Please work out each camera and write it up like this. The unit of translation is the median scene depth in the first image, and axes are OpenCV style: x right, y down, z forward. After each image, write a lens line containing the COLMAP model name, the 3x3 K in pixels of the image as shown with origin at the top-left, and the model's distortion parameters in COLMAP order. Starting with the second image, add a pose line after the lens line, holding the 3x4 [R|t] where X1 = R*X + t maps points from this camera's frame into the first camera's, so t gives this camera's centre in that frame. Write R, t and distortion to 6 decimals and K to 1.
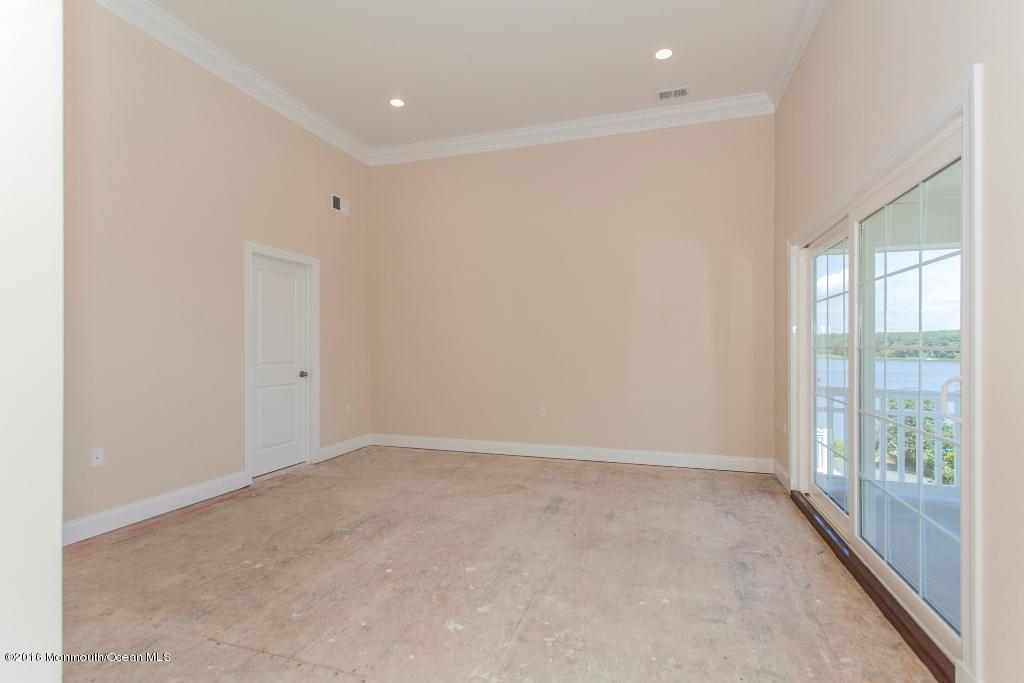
lens RADIAL K [[486.5, 0, 513.0], [0, 486.5, 342.8], [0, 0, 1]] dist [0.012310, 0.001400]
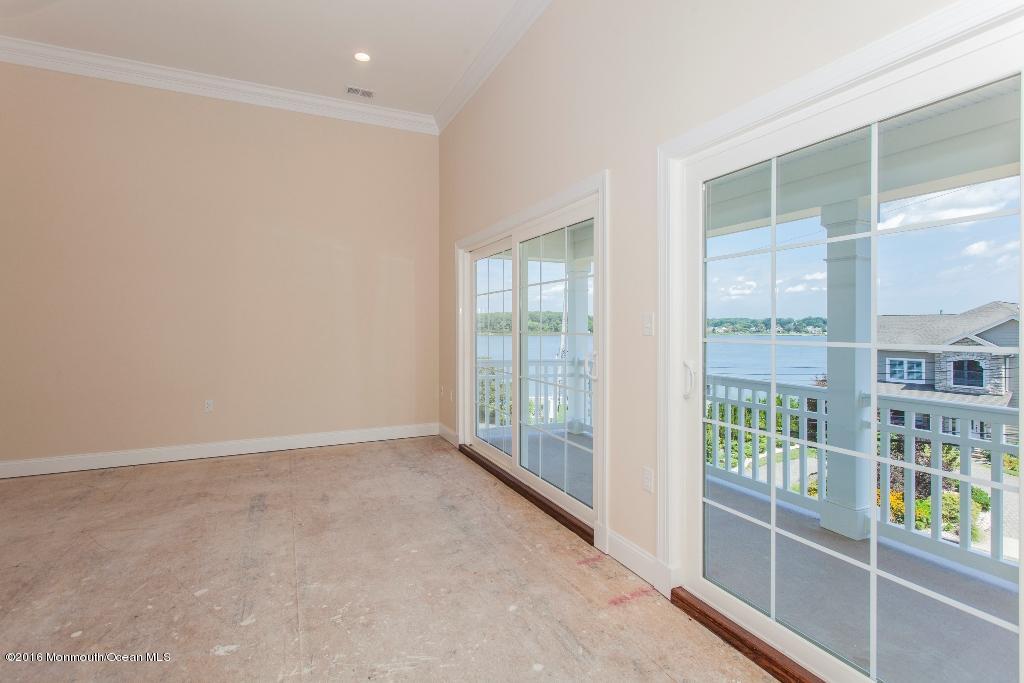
lens RADIAL K [[486.5, 0, 510.4], [0, 486.5, 325.0], [0, 0, 1]] dist [0.012310, 0.001400]
pose [[0.736711, 0.000653, 0.676208, -0.229666], [-0.005925, 0.999967, 0.005490, -0.016600], [-0.676182, -0.008051, 0.736691, -0.011083]]
